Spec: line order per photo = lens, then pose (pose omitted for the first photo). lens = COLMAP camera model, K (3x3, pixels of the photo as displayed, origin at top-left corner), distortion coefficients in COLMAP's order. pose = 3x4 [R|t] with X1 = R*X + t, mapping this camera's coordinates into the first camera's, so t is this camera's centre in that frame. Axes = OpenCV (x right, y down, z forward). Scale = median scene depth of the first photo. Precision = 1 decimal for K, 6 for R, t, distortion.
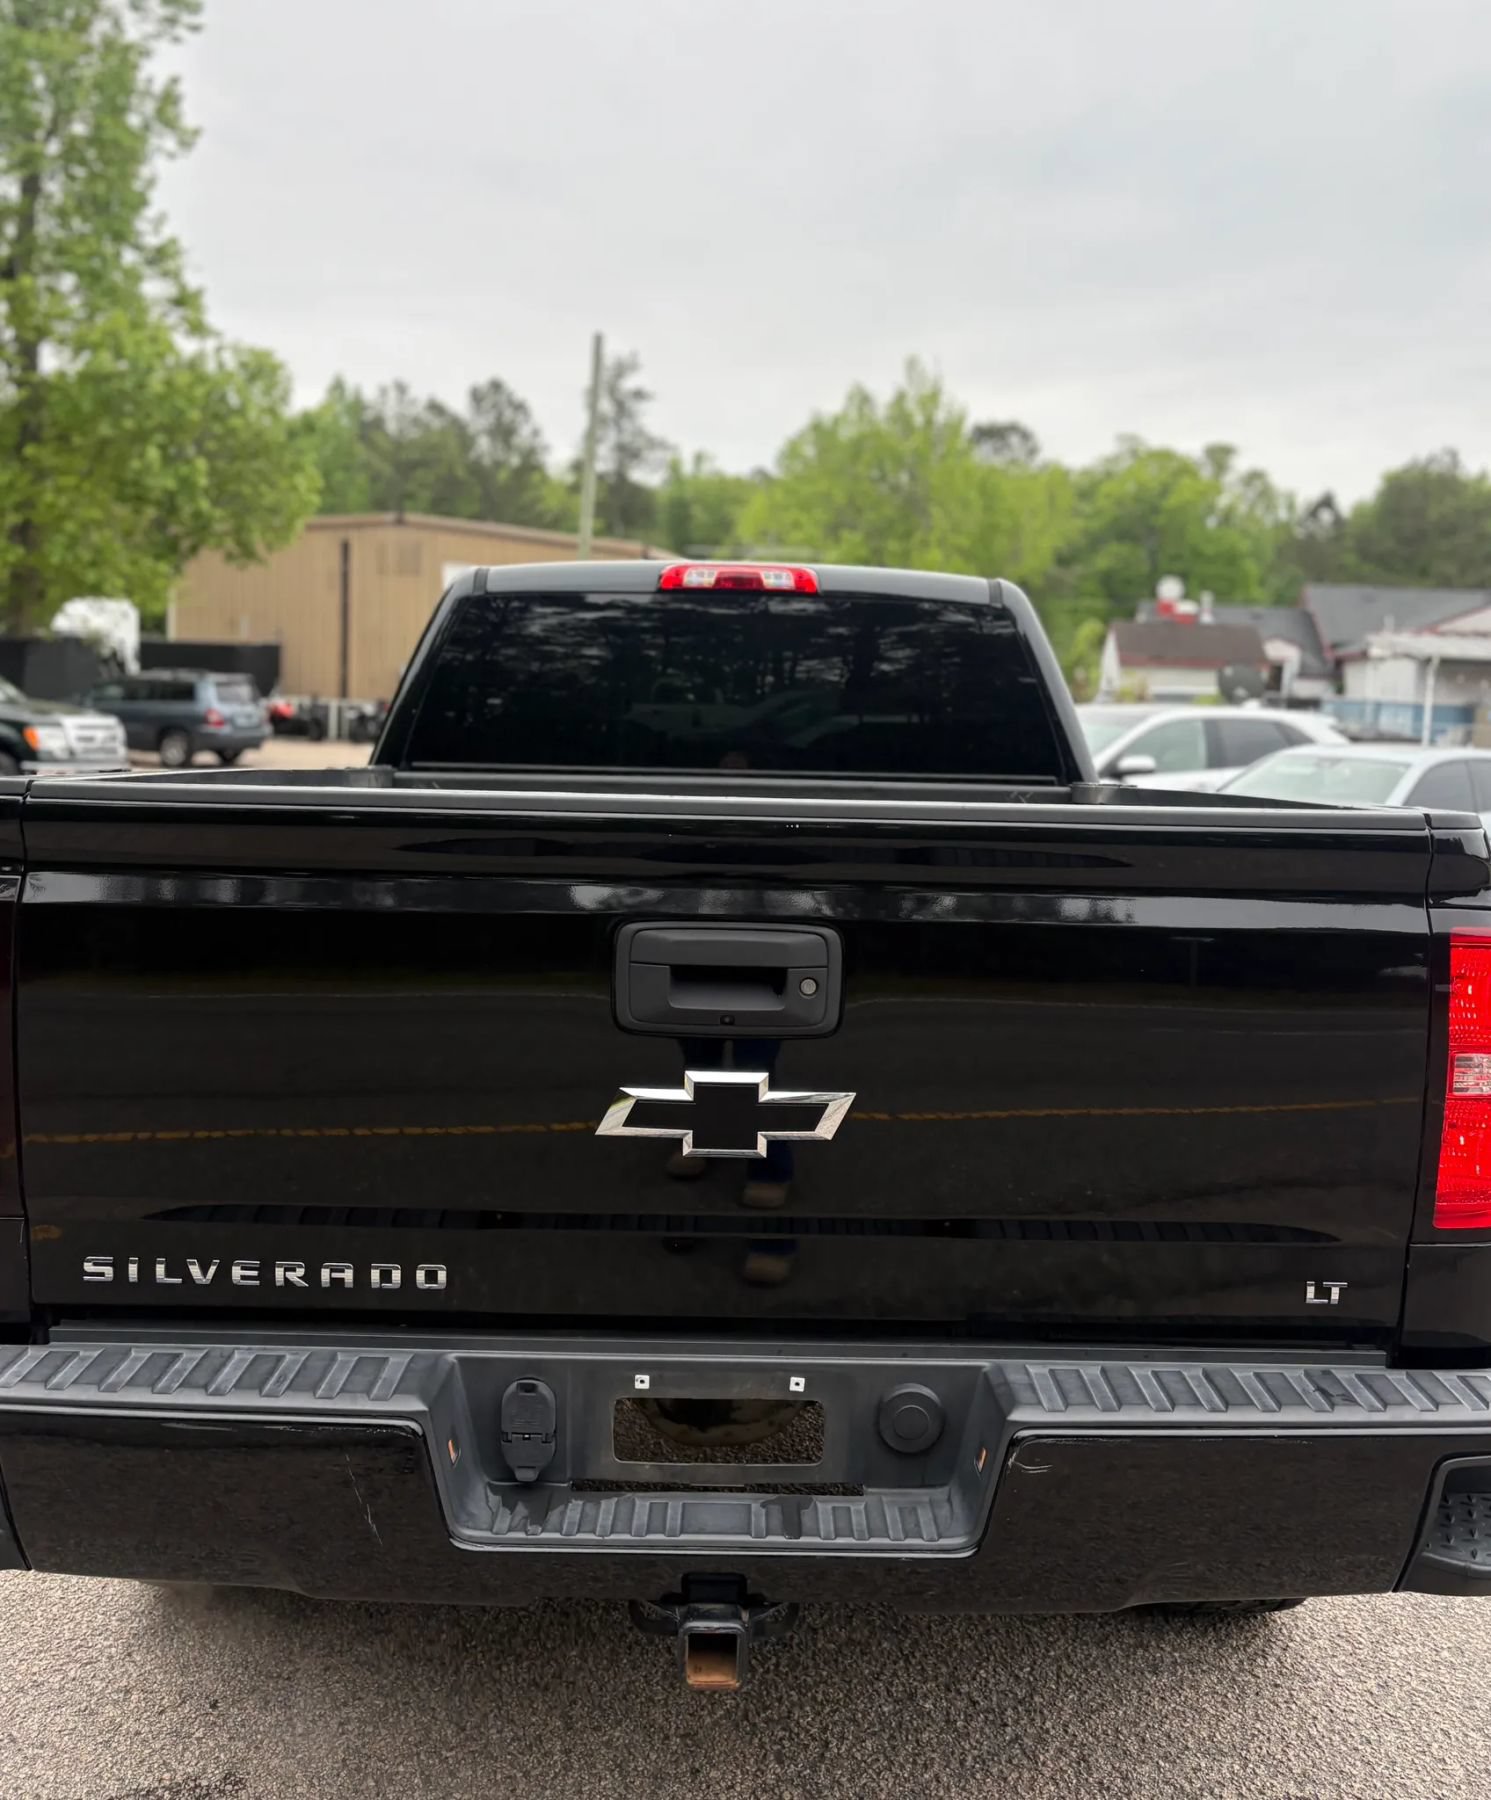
lens RADIAL K [[1604.1, 0, 745.9], [0, 1604.1, 904.8], [0, 0, 1]] dist [0.033525, -0.048666]
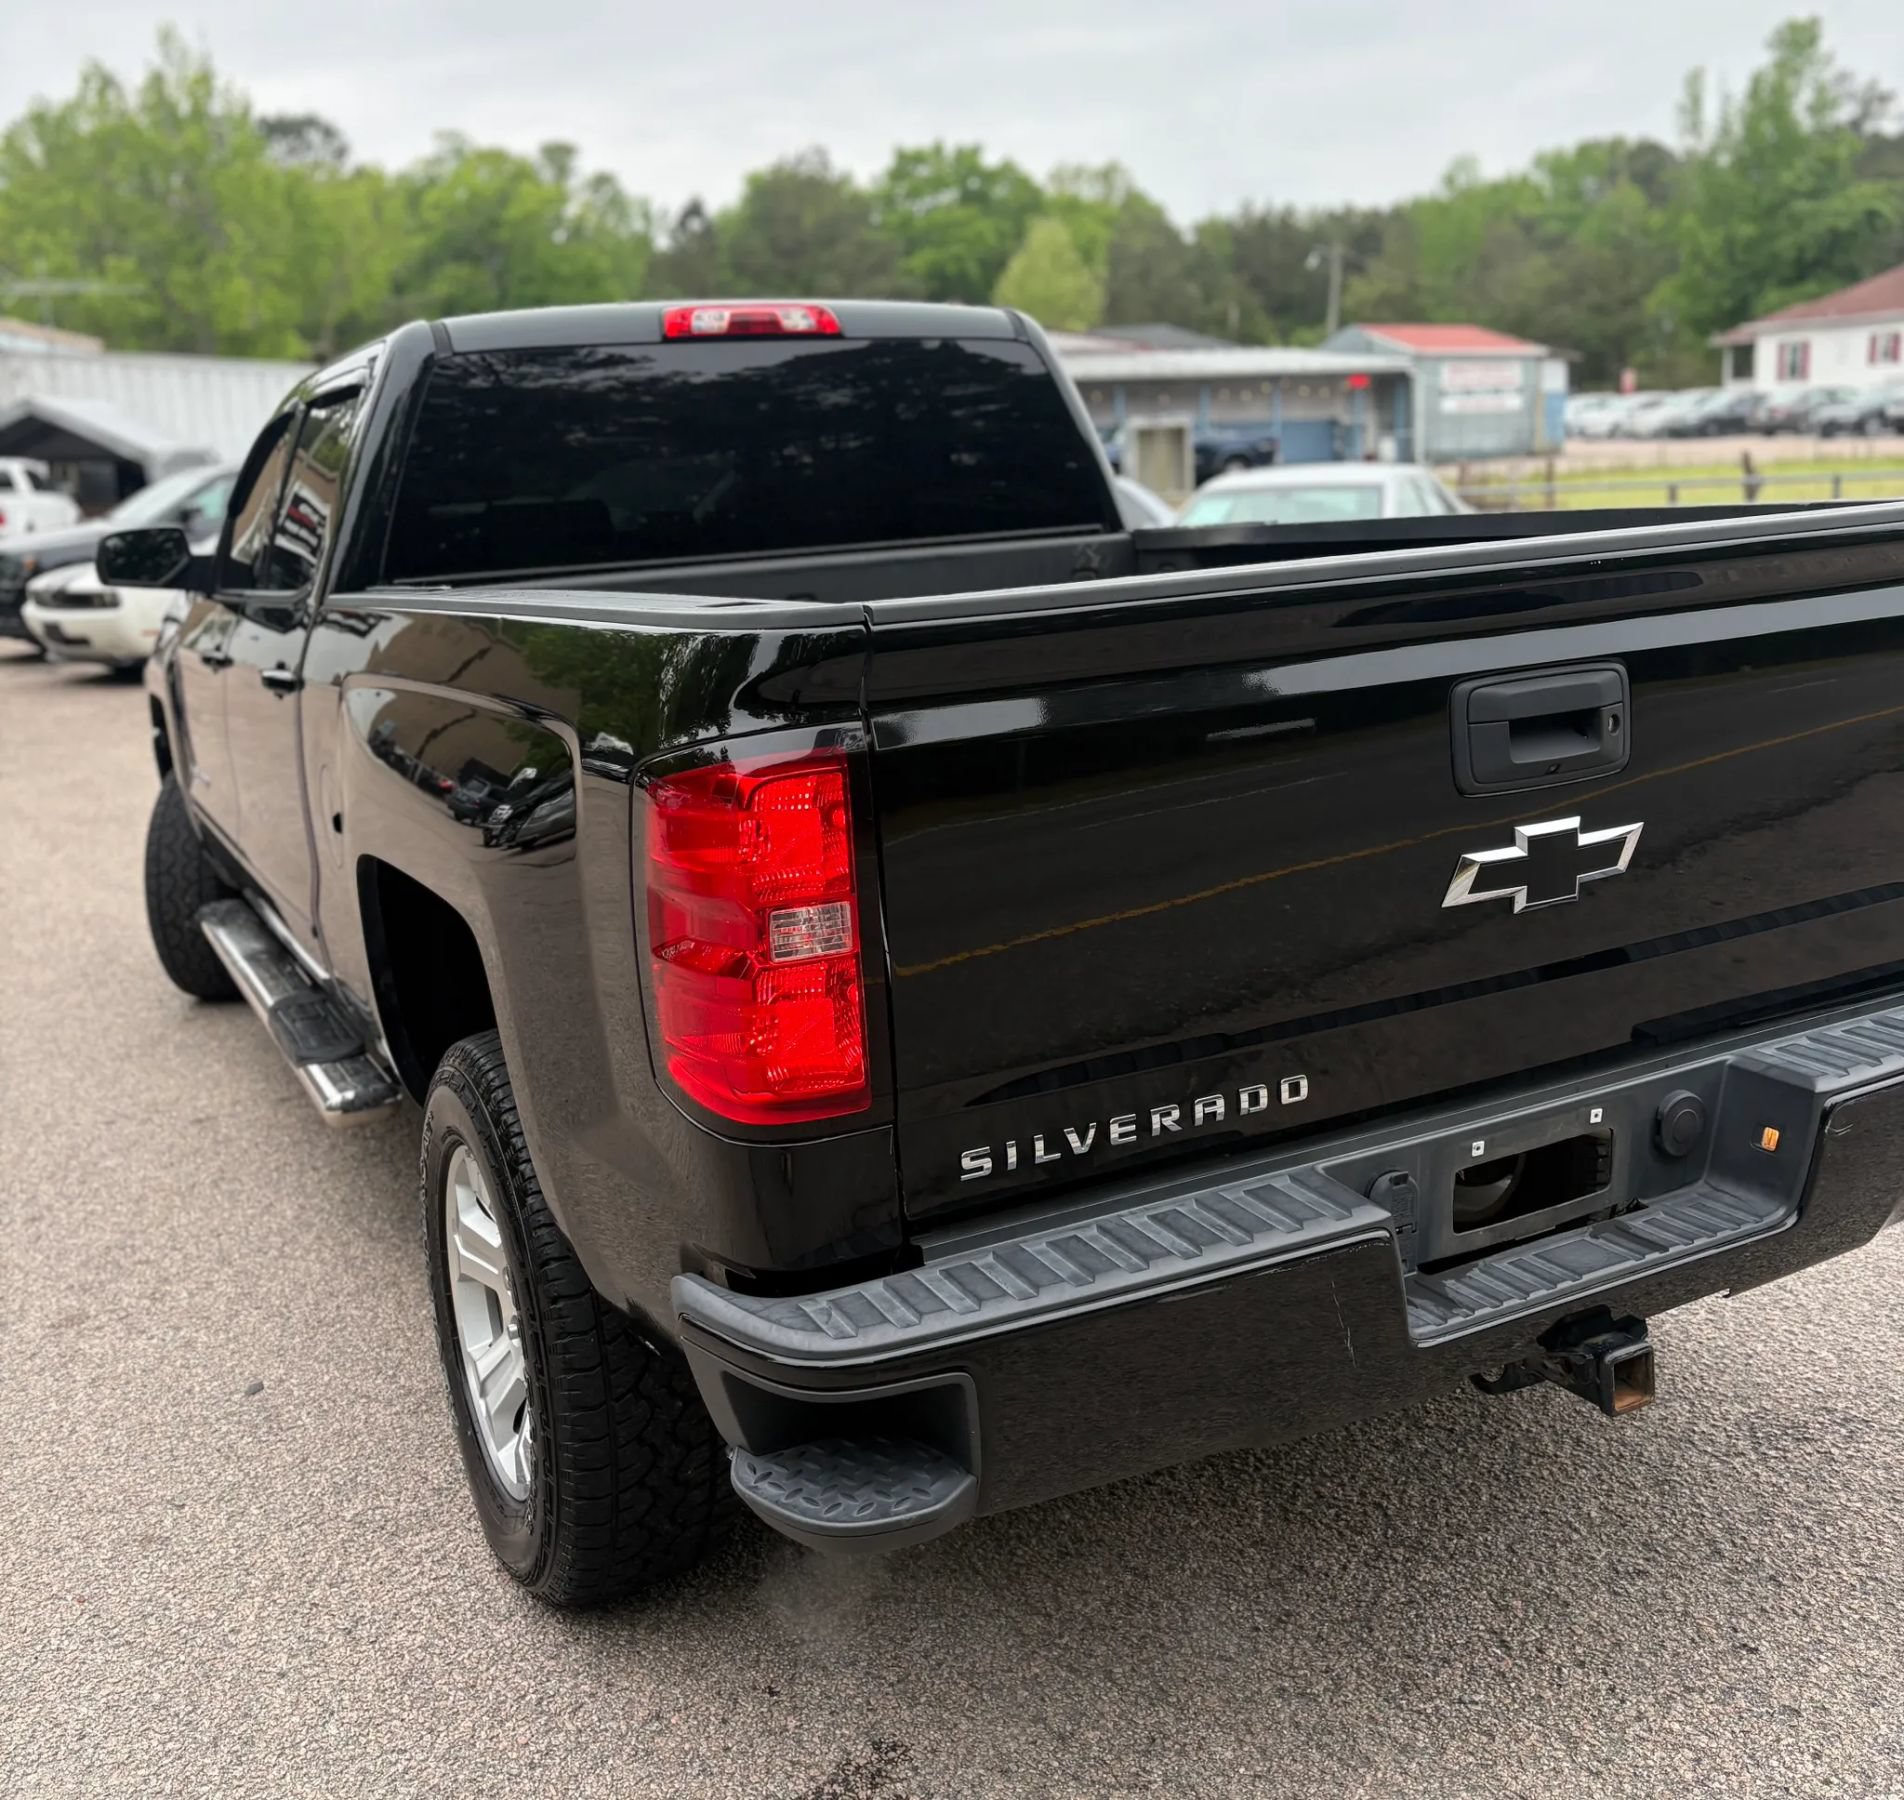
lens RADIAL K [[1866.4, 0, 940.2], [0, 1866.4, 839.4], [0, 0, 1]] dist [0.019024, 0.000000]
pose [[0.895865, -0.159242, 0.414811, -0.805658], [0.126671, 0.986363, 0.105084, -0.052278], [-0.425888, -0.041597, 0.903819, 0.112178]]
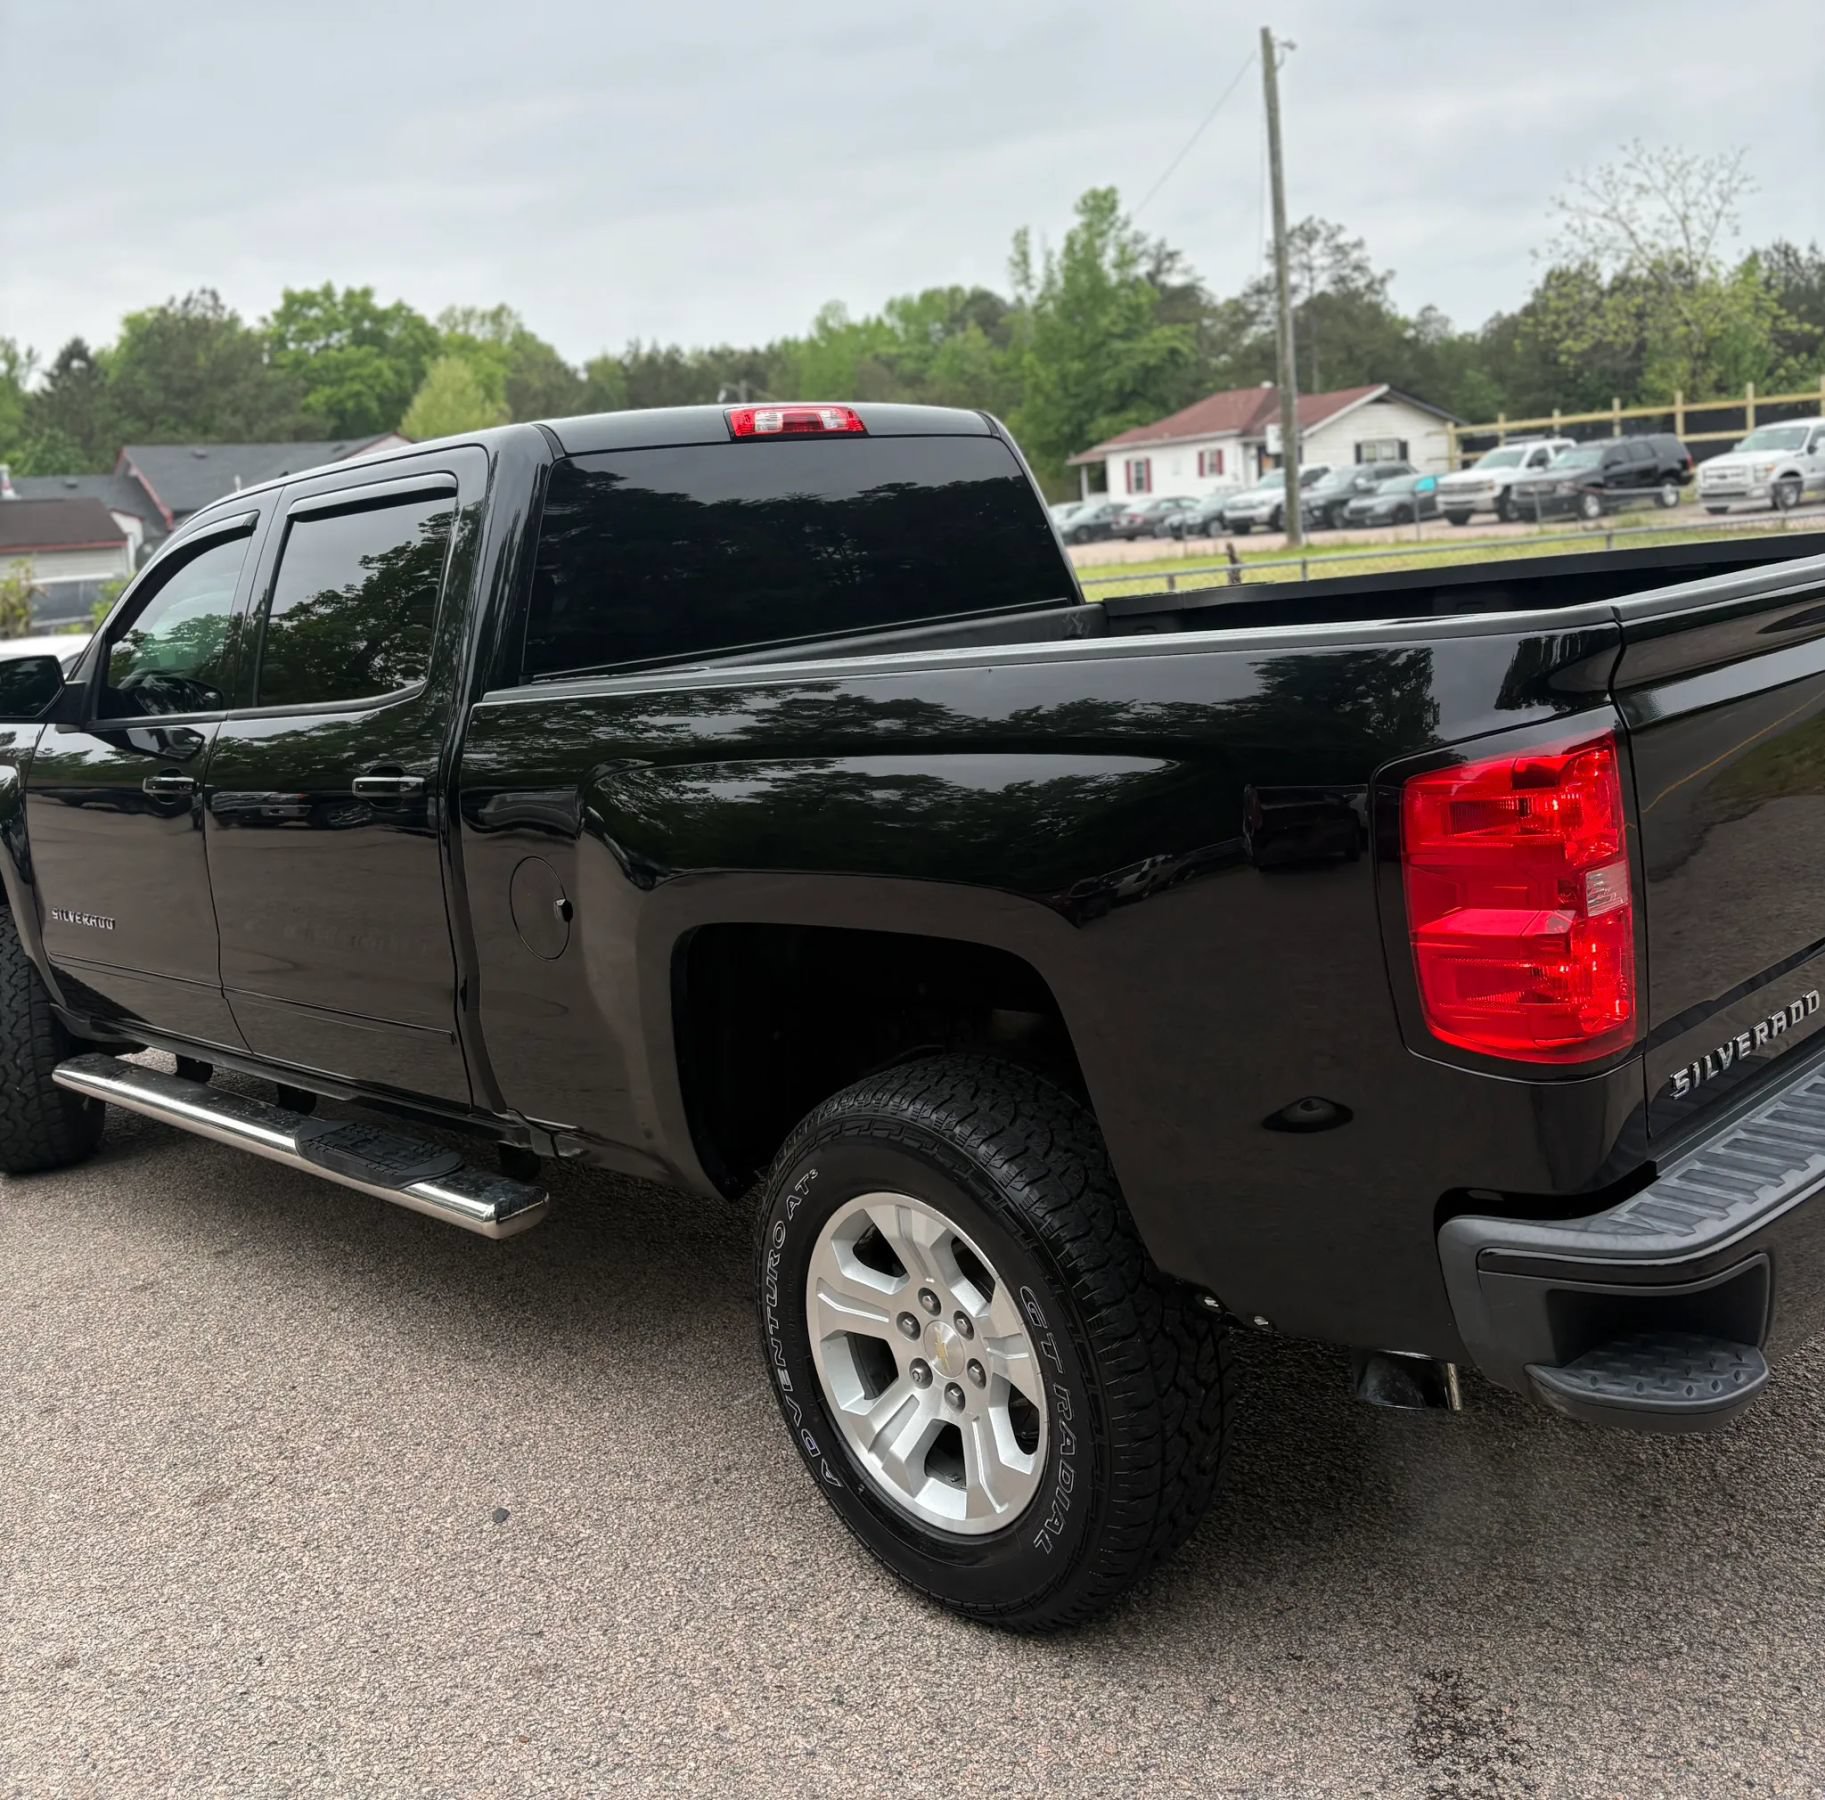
lens RADIAL K [[1796.9, 0, 923.3], [0, 1796.9, 789.7], [0, 0, 1]] dist [0.031976, 0.000000]
pose [[0.718135, -0.187222, 0.670246, -0.892145], [0.191019, 0.979169, 0.068846, -0.061281], [-0.669174, 0.078589, 0.738938, 0.158960]]
